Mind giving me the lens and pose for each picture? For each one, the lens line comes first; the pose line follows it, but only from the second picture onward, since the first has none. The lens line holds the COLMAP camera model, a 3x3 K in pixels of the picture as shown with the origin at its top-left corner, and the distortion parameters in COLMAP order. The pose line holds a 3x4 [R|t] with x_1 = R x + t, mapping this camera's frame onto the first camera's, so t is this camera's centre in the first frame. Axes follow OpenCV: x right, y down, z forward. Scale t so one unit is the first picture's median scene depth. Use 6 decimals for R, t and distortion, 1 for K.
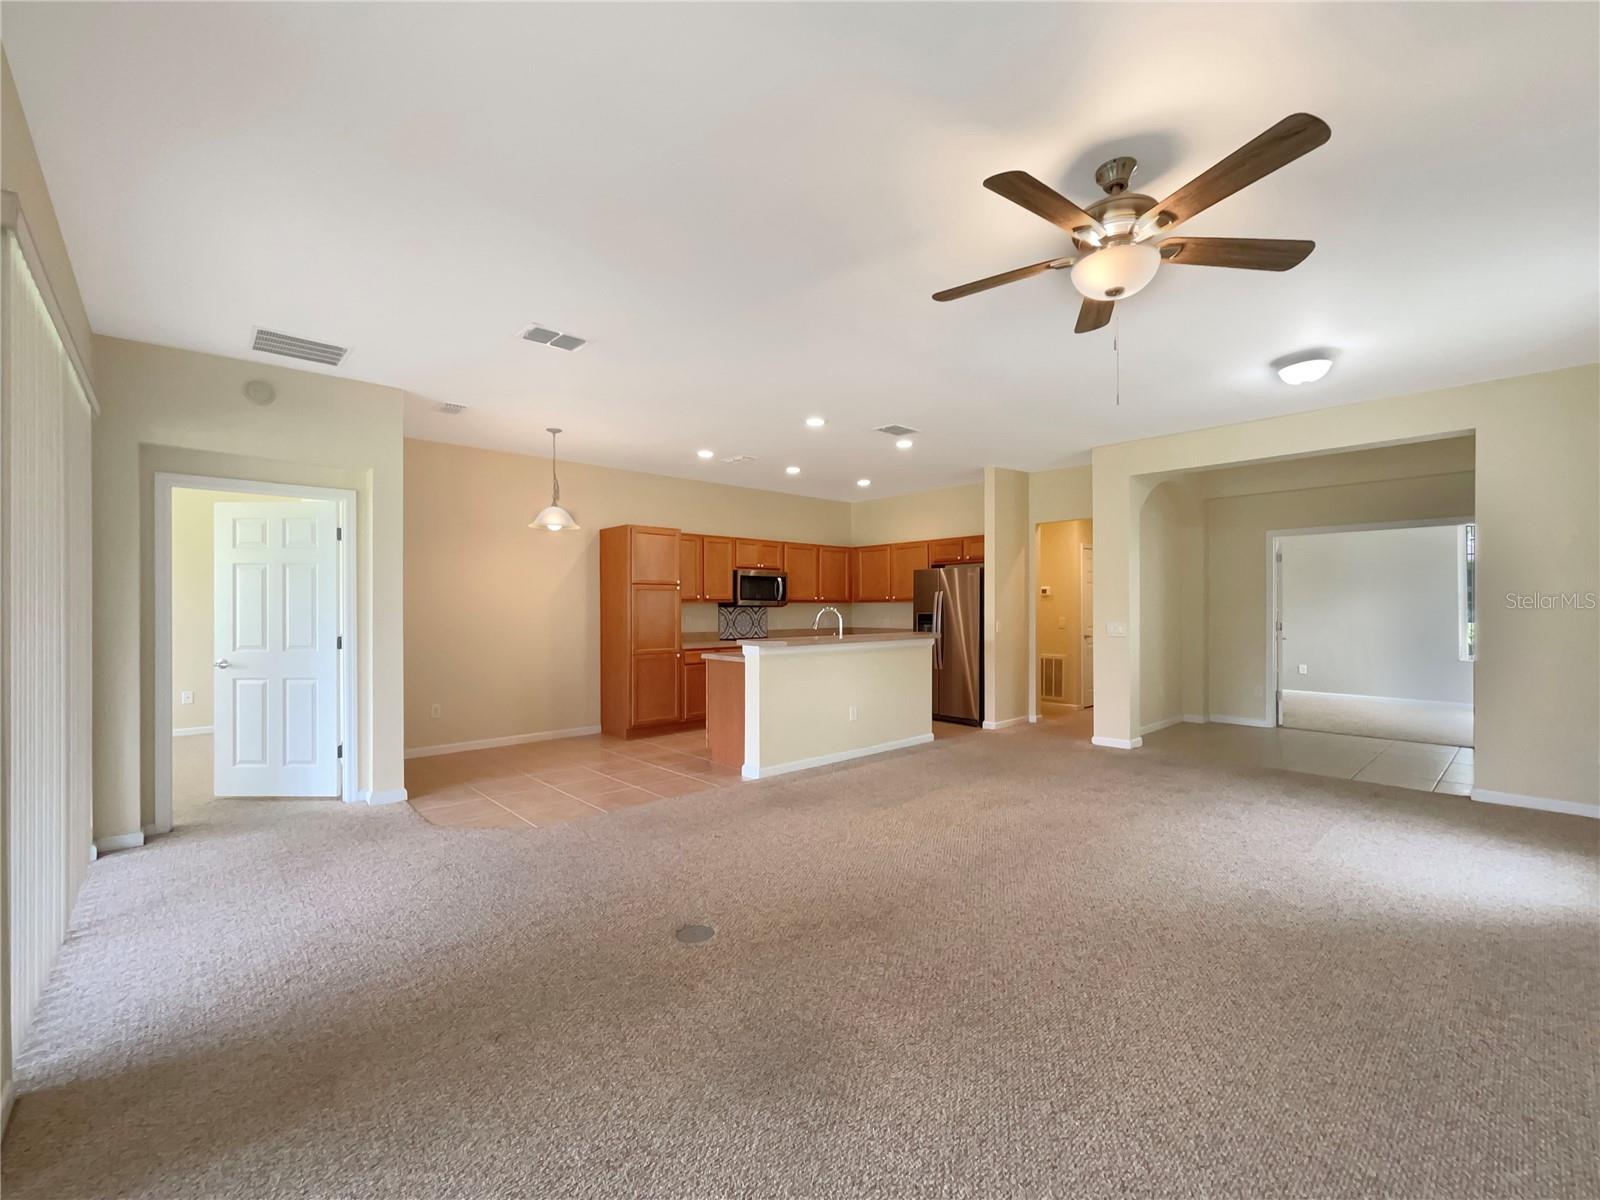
lens RADIAL K [[675.2, 0, 793.1], [0, 675.2, 613.1], [0, 0, 1]] dist [-0.000294, 0.000207]
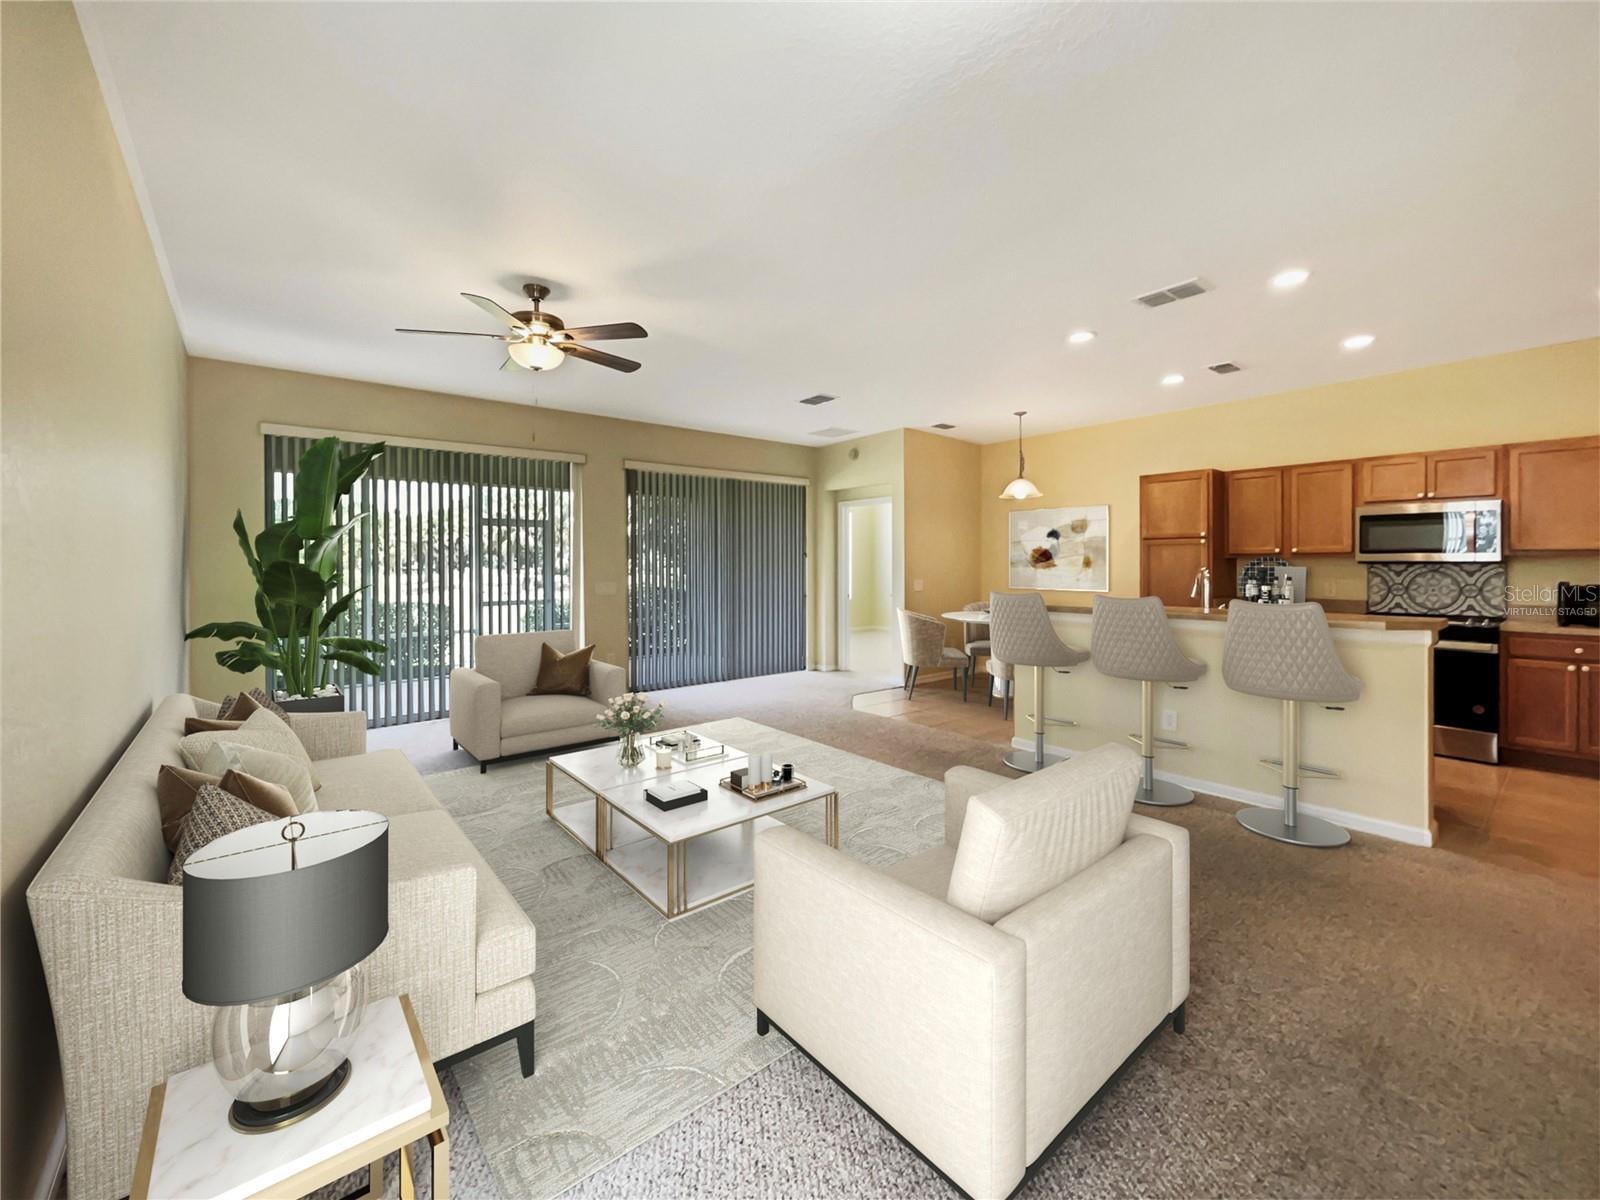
lens RADIAL K [[659.9, 0, 812.3], [0, 659.9, 570.2], [0, 0, 1]] dist [0.001775, 0.000142]
pose [[-0.029979, 0.012751, -0.999469, 0.639099], [-0.003201, 0.999912, 0.012852, -0.010533], [0.999545, 0.003585, -0.029935, 0.539931]]
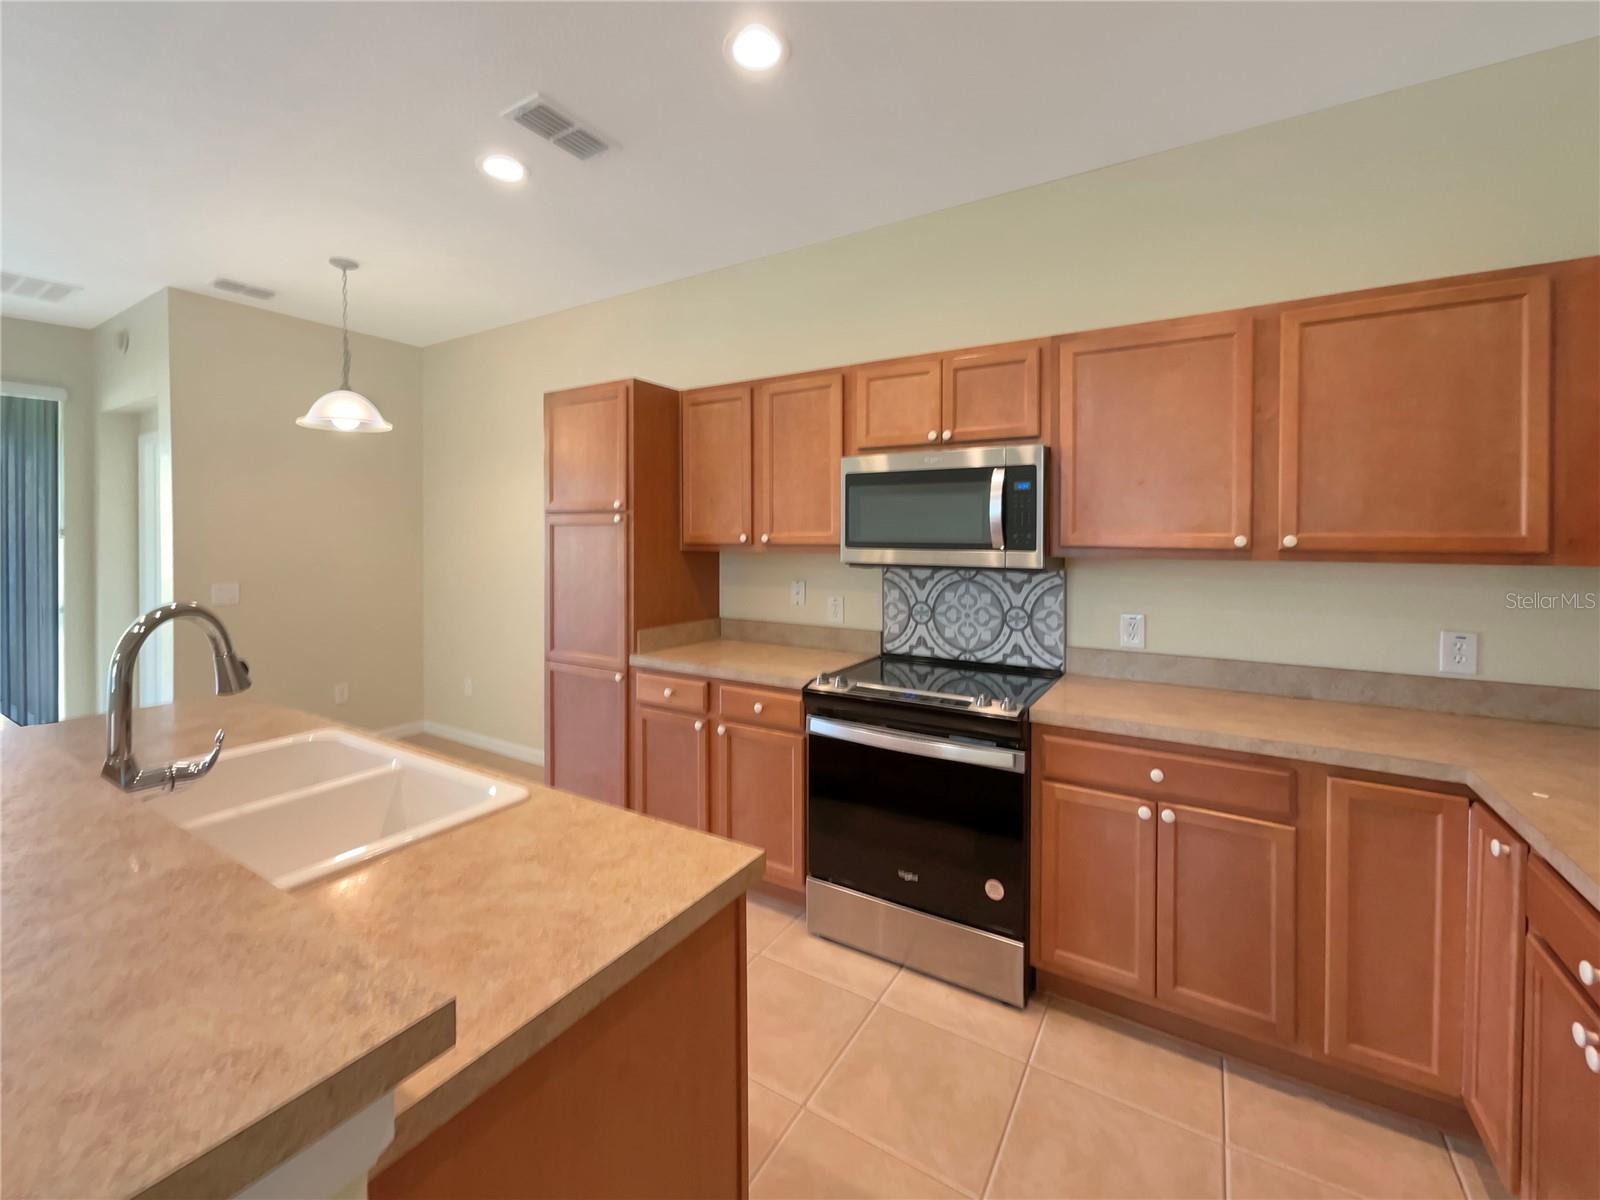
lens RADIAL K [[651.9, 0, 798.9], [0, 651.9, 546.5], [0, 0, 1]] dist [-0.009082, 0.000181]
pose [[0.282914, 0.015377, -0.959022, 0.250719], [-0.014126, 0.999830, 0.011864, -0.025773], [0.959041, 0.010190, 0.283083, 0.978985]]
